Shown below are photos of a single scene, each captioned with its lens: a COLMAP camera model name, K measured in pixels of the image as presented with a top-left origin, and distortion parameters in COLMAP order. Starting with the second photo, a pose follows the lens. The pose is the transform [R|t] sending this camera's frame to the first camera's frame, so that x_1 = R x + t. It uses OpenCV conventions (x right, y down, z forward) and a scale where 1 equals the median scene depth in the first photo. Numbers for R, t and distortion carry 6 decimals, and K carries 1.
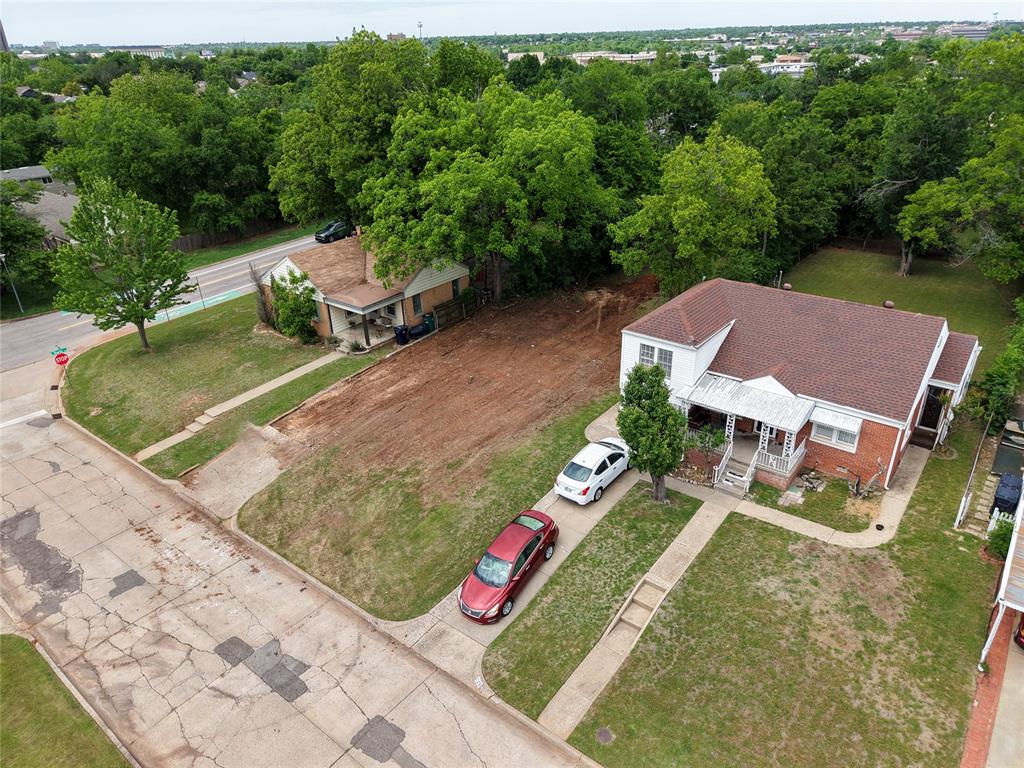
lens RADIAL K [[688.0, 0, 512.0], [0, 688.0, 384.0], [0, 0, 1]] dist [0.002540, -0.001589]
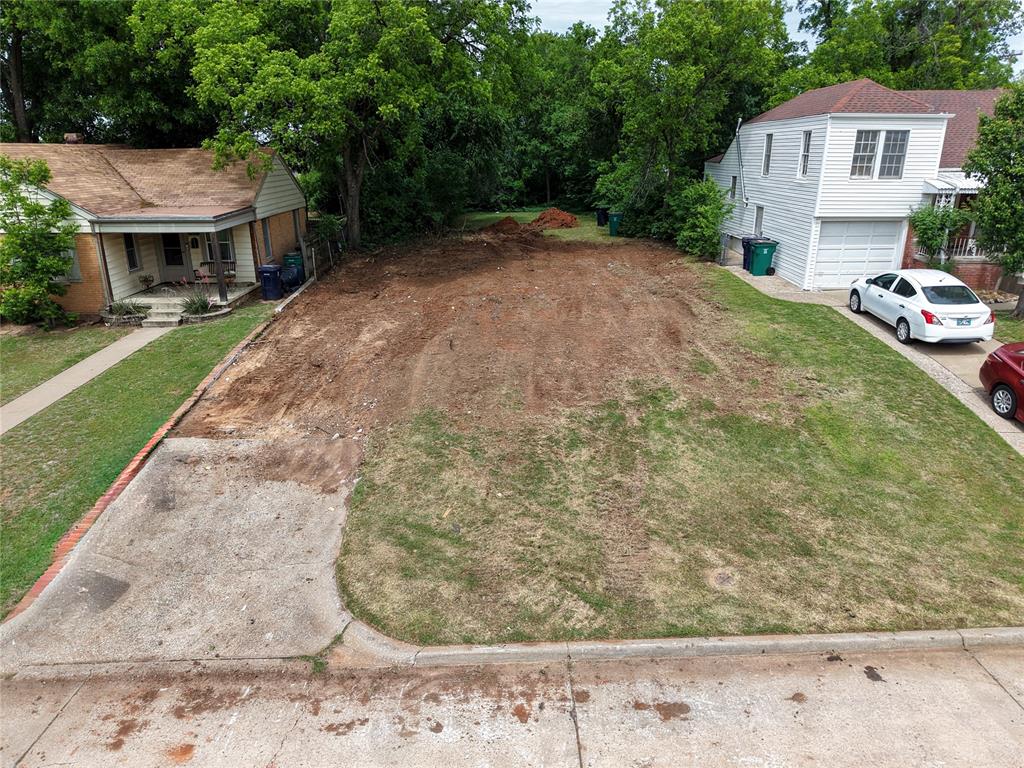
lens RADIAL K [[688.0, 0, 512.0], [0, 688.0, 384.0], [0, 0, 1]] dist [0.002540, -0.001589]
pose [[0.778387, -0.176263, 0.602532, -0.539376], [0.264547, 0.962492, -0.060192, 0.133003], [-0.569322, 0.206251, 0.795822, 0.737705]]
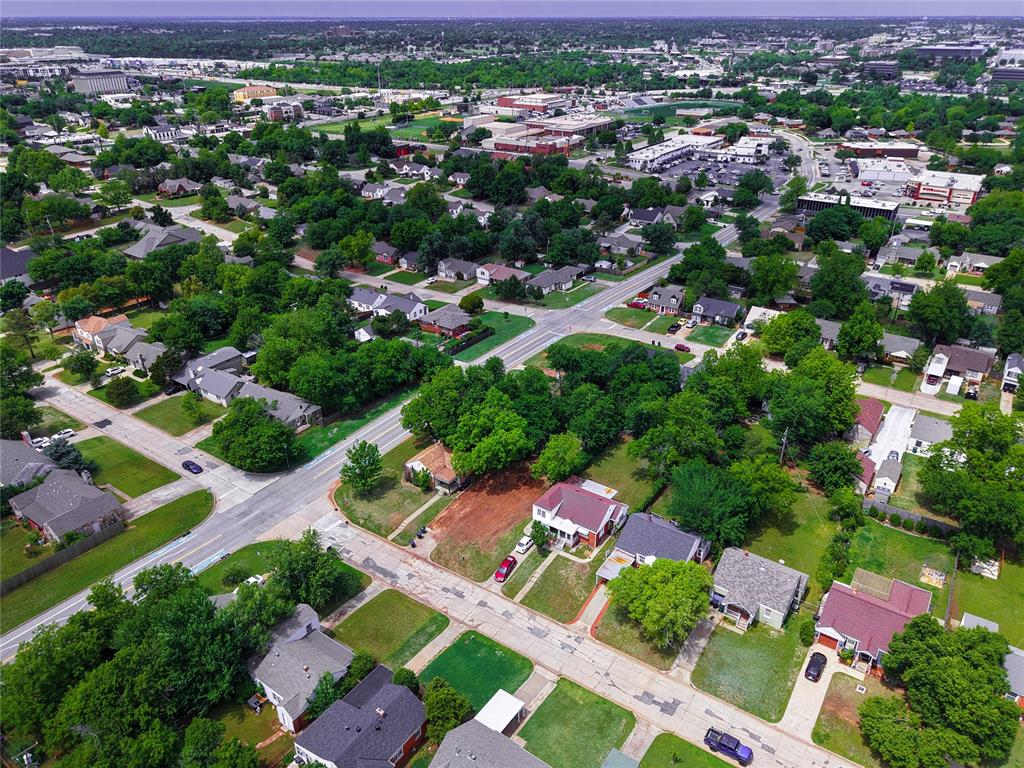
lens RADIAL K [[708.2, 0, 512.0], [0, 708.2, 384.0], [0, 0, 1]] dist [0.033877, -0.000100]
pose [[0.997464, -0.013601, 0.069860, -0.224120], [0.012246, 0.999729, 0.019795, -0.858258], [-0.070110, -0.018890, 0.997360, -2.984276]]
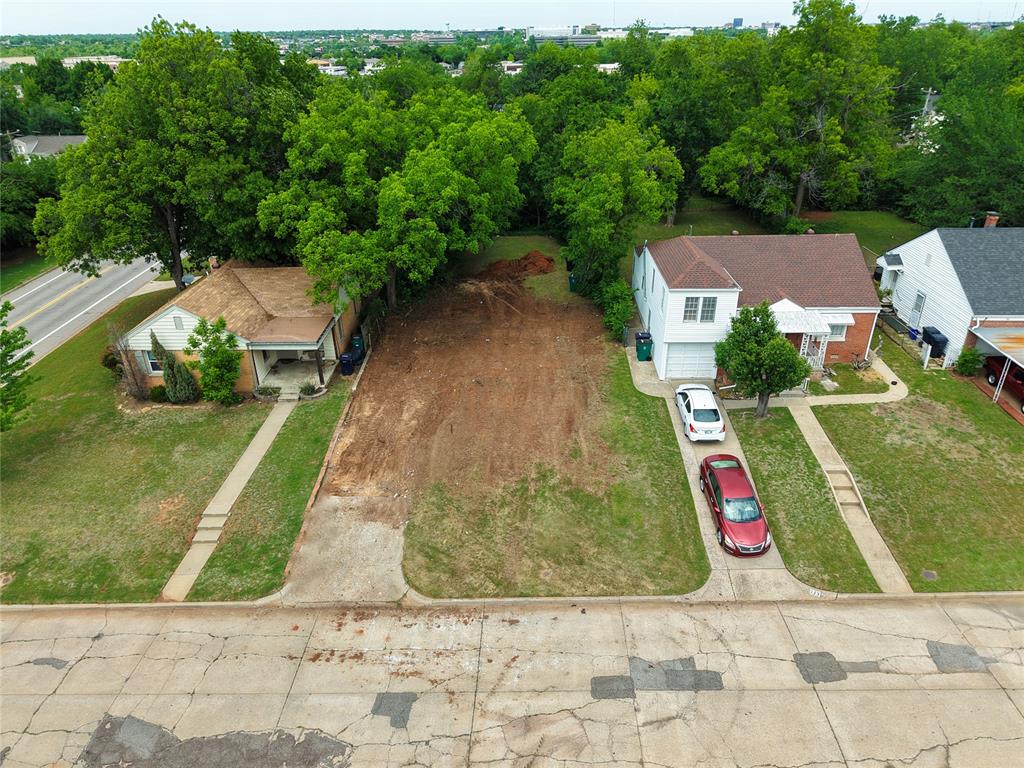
lens RADIAL K [[684.1, 0, 512.0], [0, 684.1, 384.0], [0, 0, 1]] dist [0.010875, -0.003981]
pose [[0.799831, -0.262064, 0.539993, -0.727538], [0.264911, 0.961414, 0.074201, -0.085520], [-0.538603, 0.083701, 0.838392, 0.219061]]
